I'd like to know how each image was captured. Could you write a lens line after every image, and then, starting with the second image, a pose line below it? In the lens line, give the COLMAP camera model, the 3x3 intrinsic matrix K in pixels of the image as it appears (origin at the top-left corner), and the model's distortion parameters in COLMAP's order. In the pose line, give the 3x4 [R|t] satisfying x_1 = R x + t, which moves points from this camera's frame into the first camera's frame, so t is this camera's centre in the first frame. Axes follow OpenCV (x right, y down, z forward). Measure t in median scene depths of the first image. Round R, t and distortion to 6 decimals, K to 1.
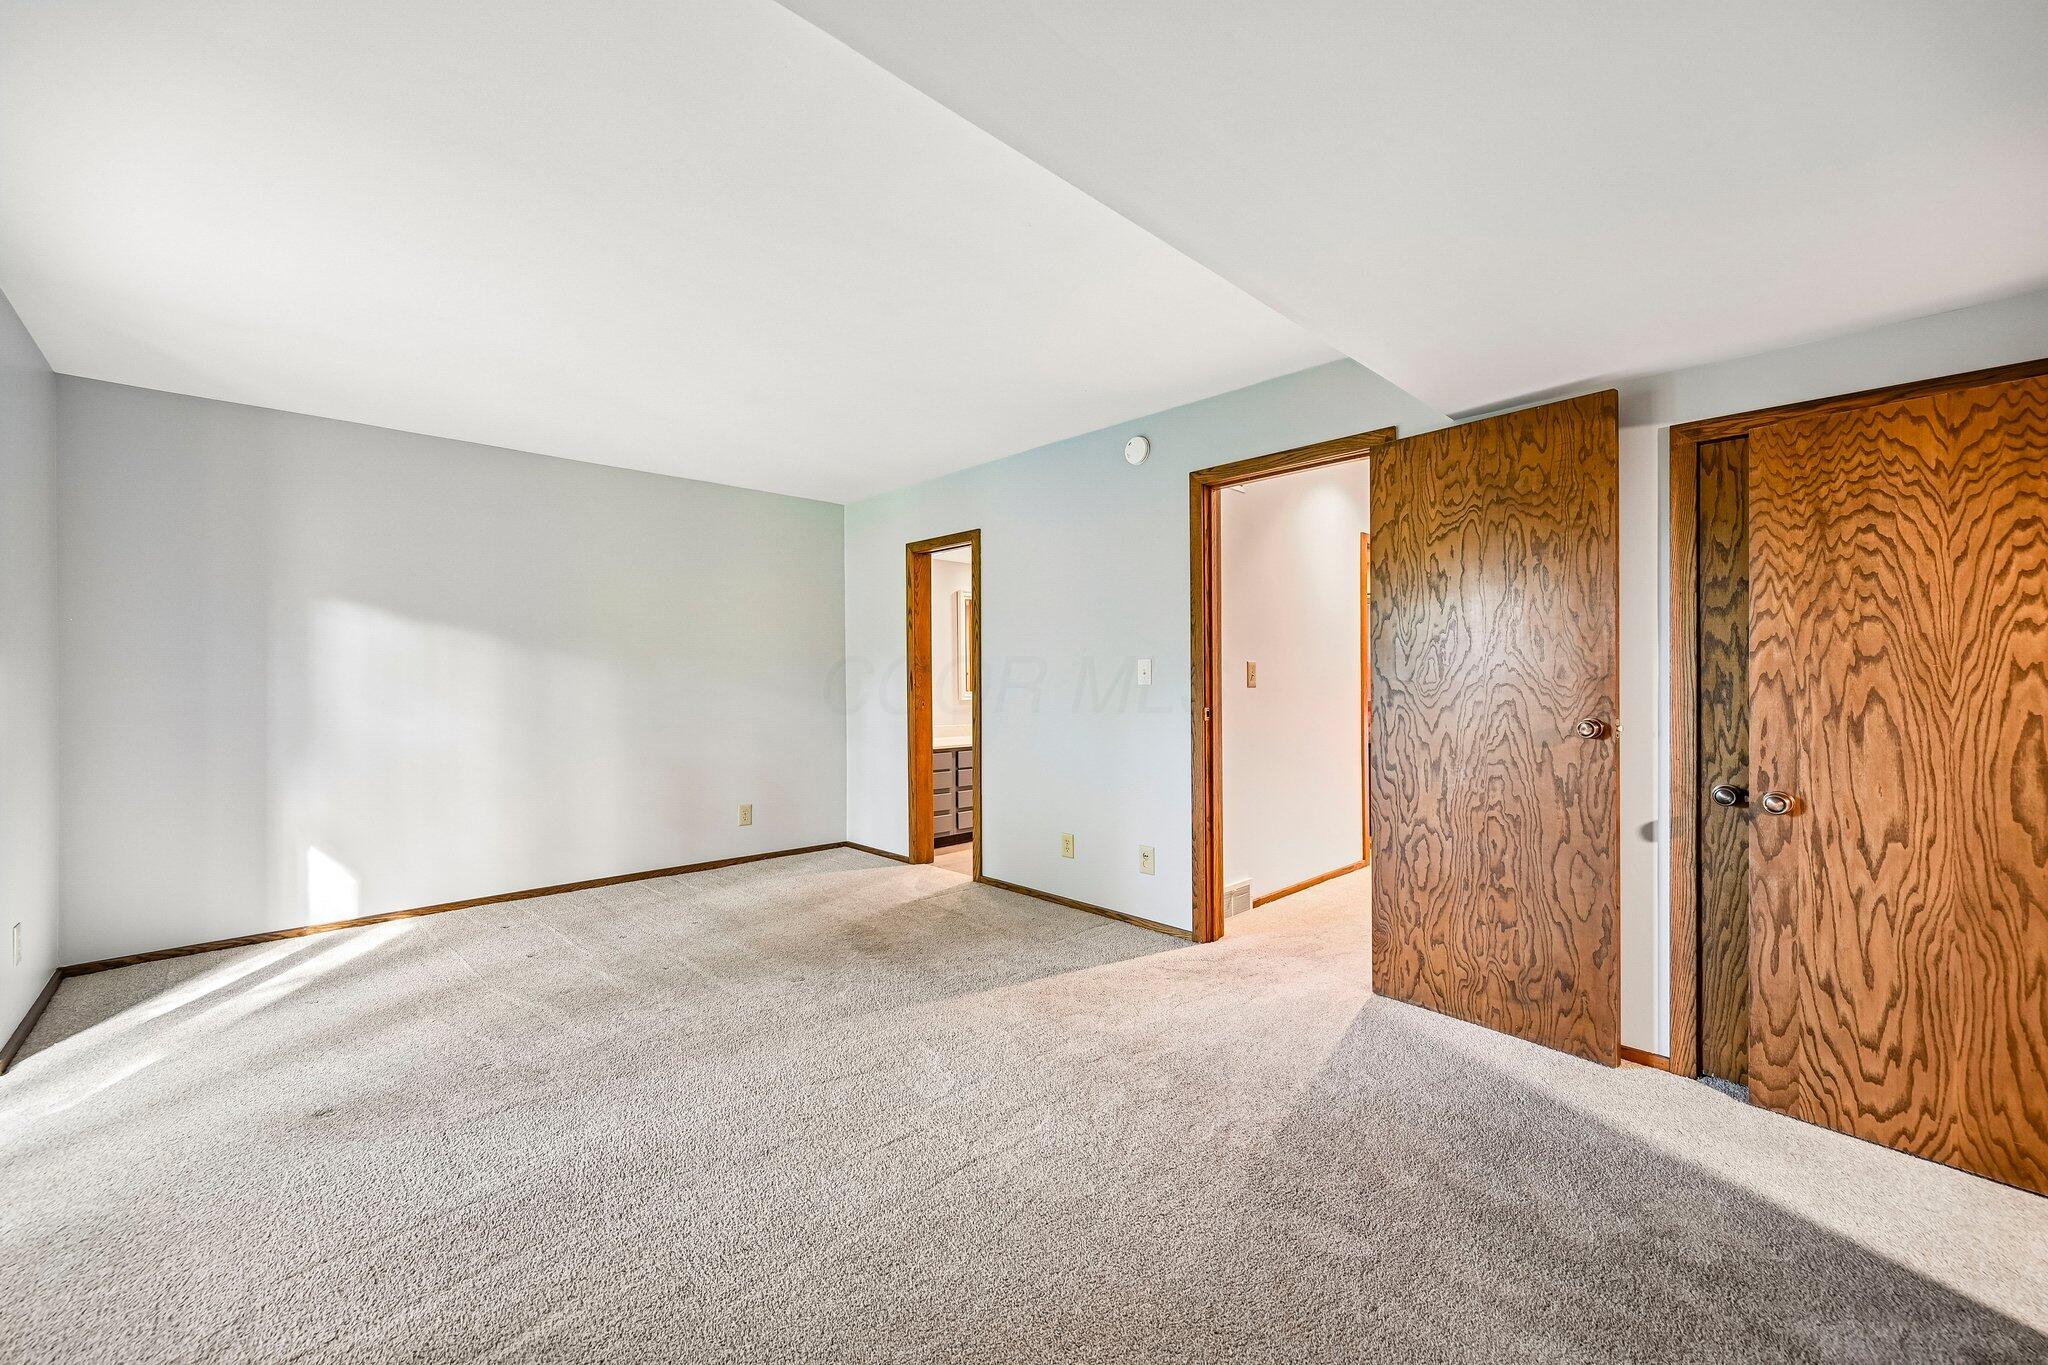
lens RADIAL K [[806.3, 0, 1024.5], [0, 806.3, 678.3], [0, 0, 1]] dist [0.001651, 0.000477]
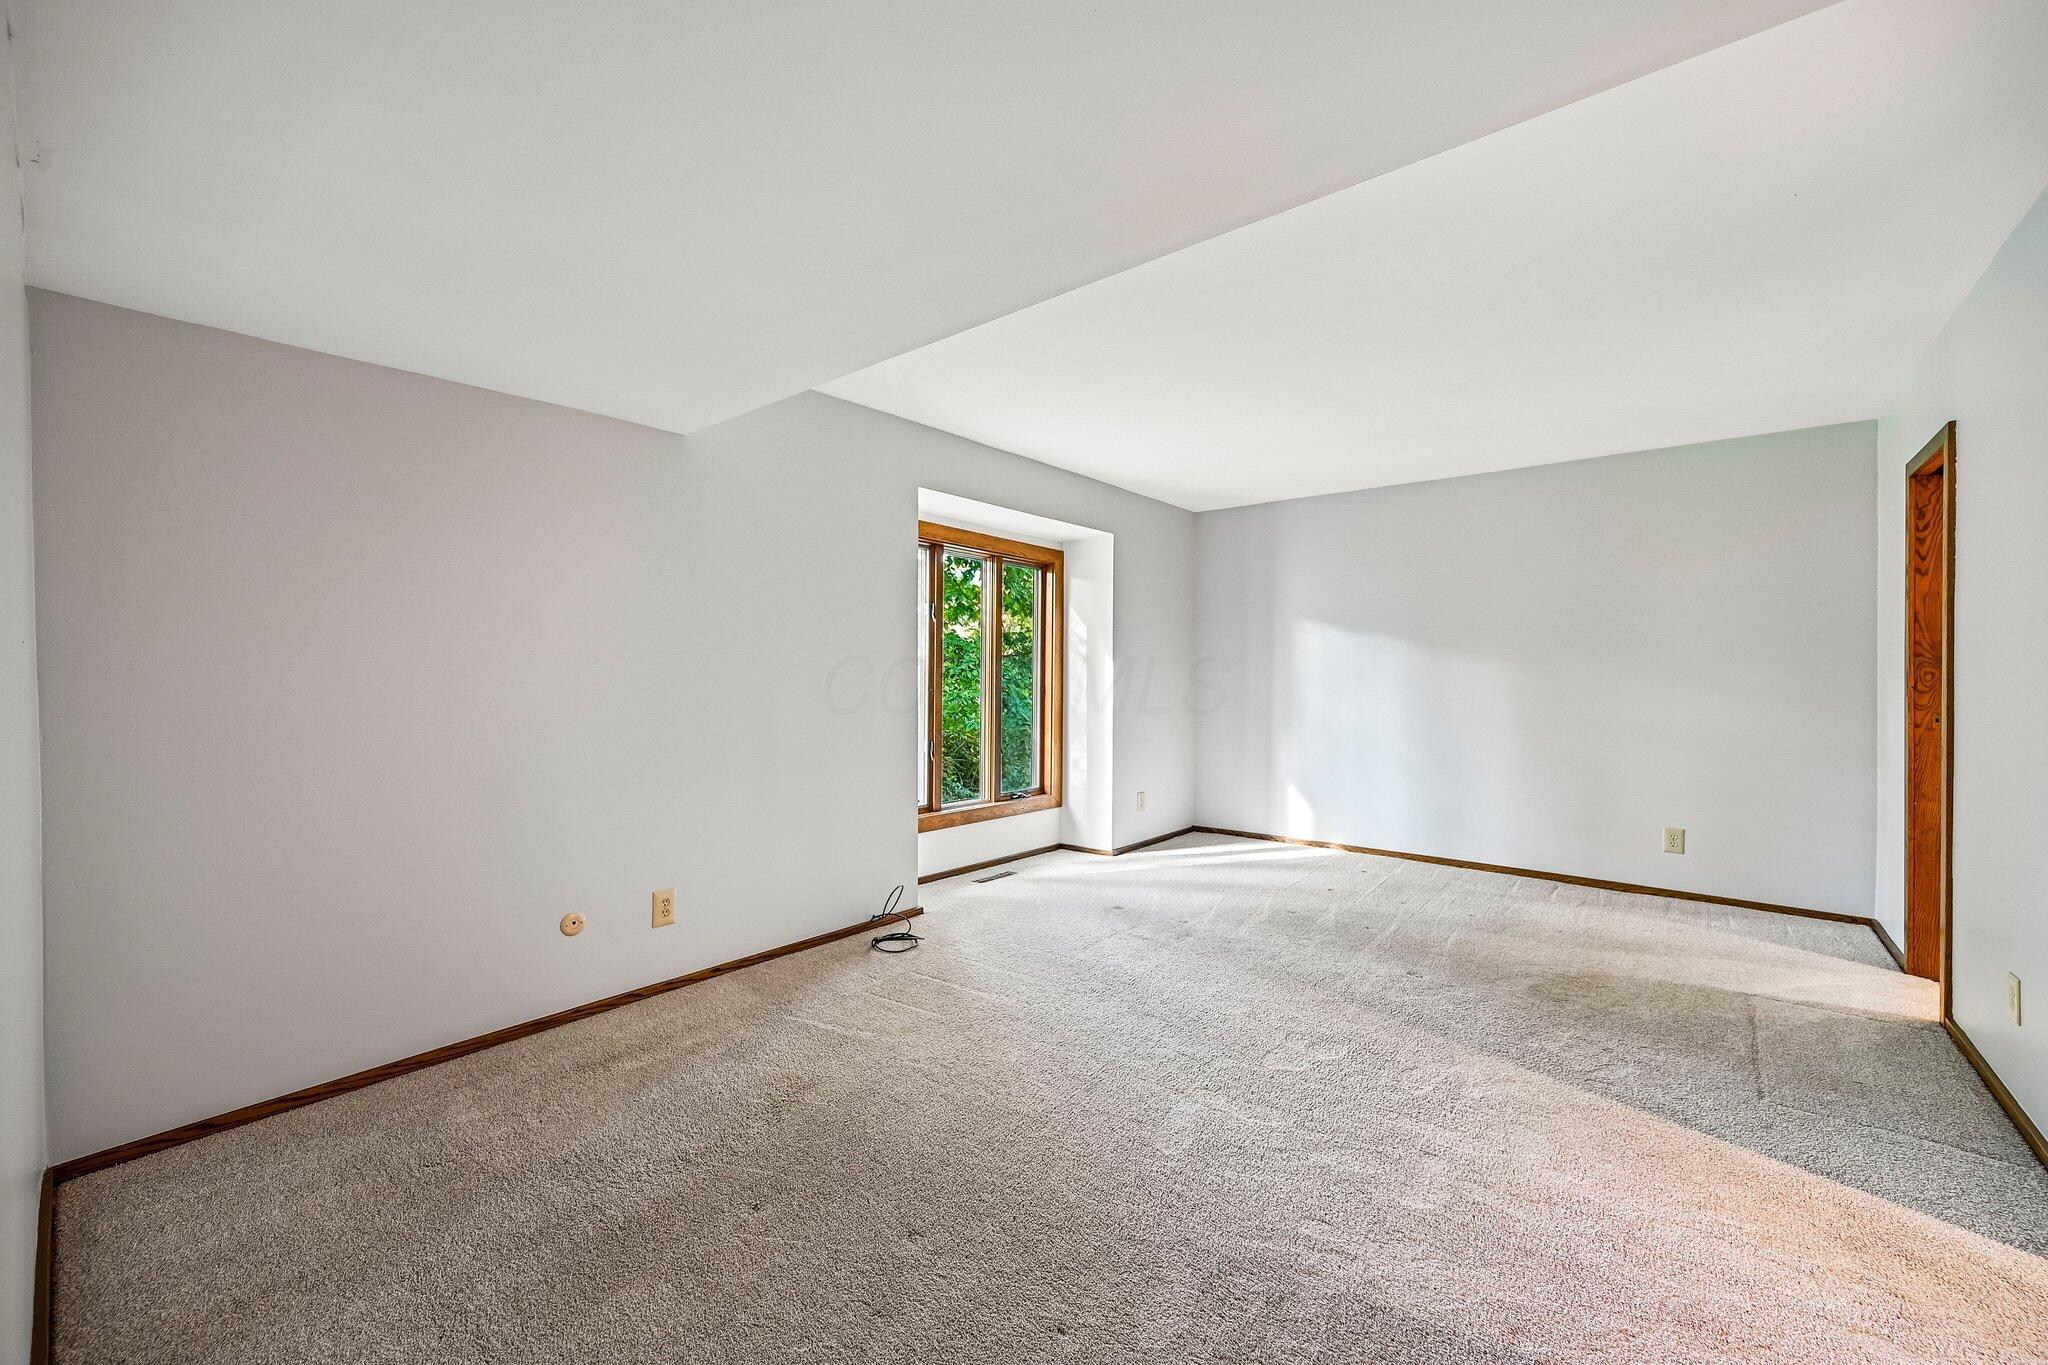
lens RADIAL K [[806.3, 0, 1022.1], [0, 806.3, 677.9], [0, 0, 1]] dist [0.001651, 0.000477]
pose [[0.109261, 0.007270, -0.993986, 0.745752], [-0.002796, 0.999972, 0.007007, -0.002850], [0.994009, 0.002014, 0.109279, 0.452738]]
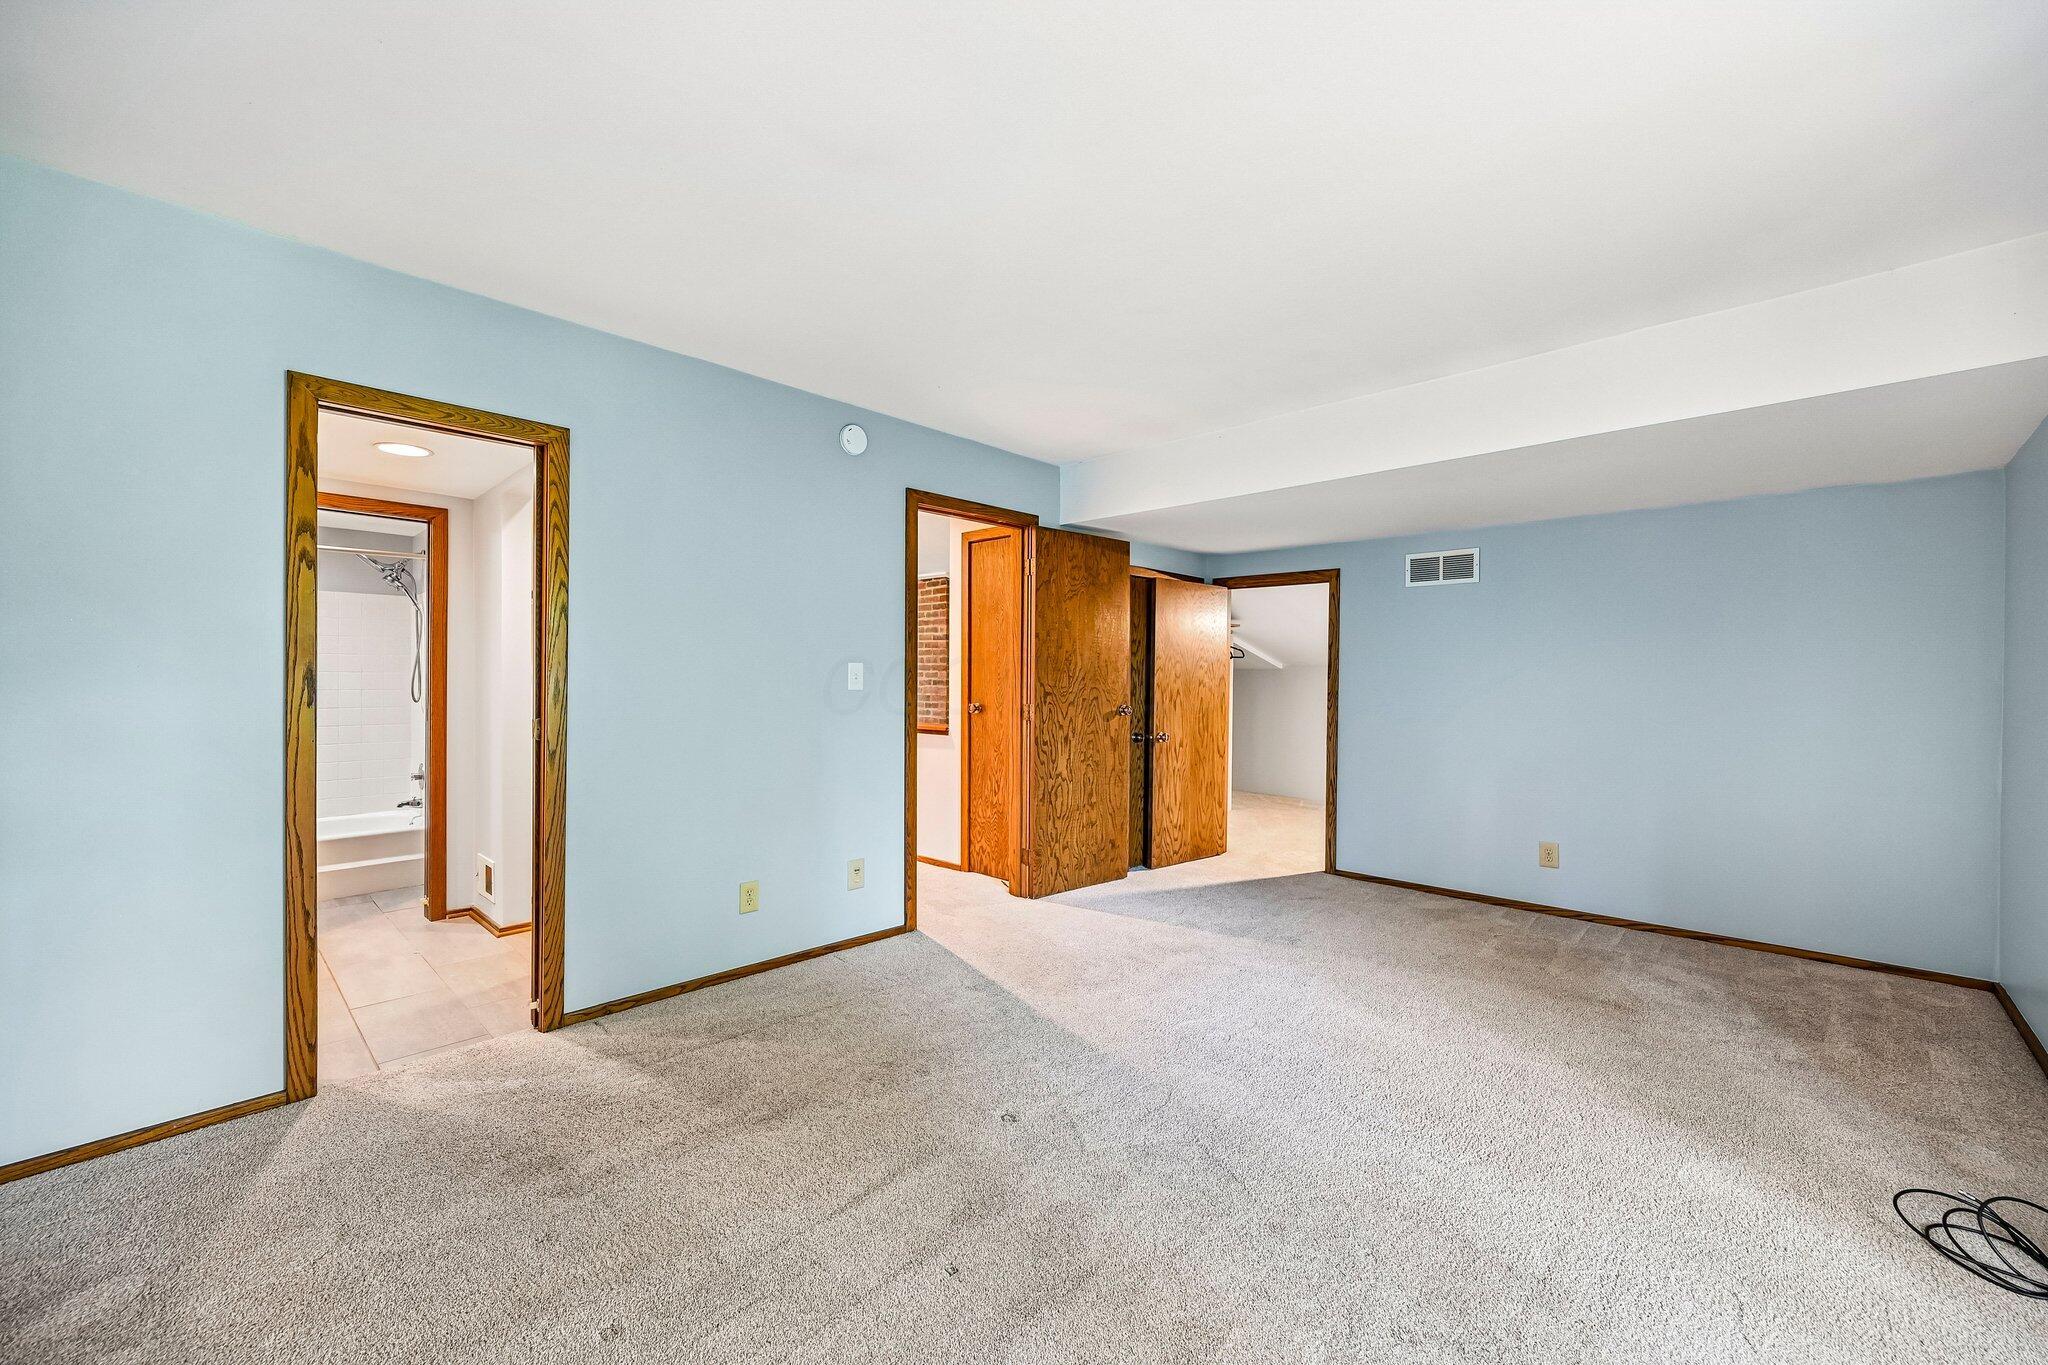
lens RADIAL K [[806.3, 0, 1025.9], [0, 806.3, 689.1], [0, 0, 1]] dist [0.001651, 0.000477]
pose [[-0.035703, -0.000960, 0.999362, -1.095407], [-0.000168, 1.000000, 0.000954, 0.007567], [-0.999362, -0.000134, -0.035704, 1.136913]]
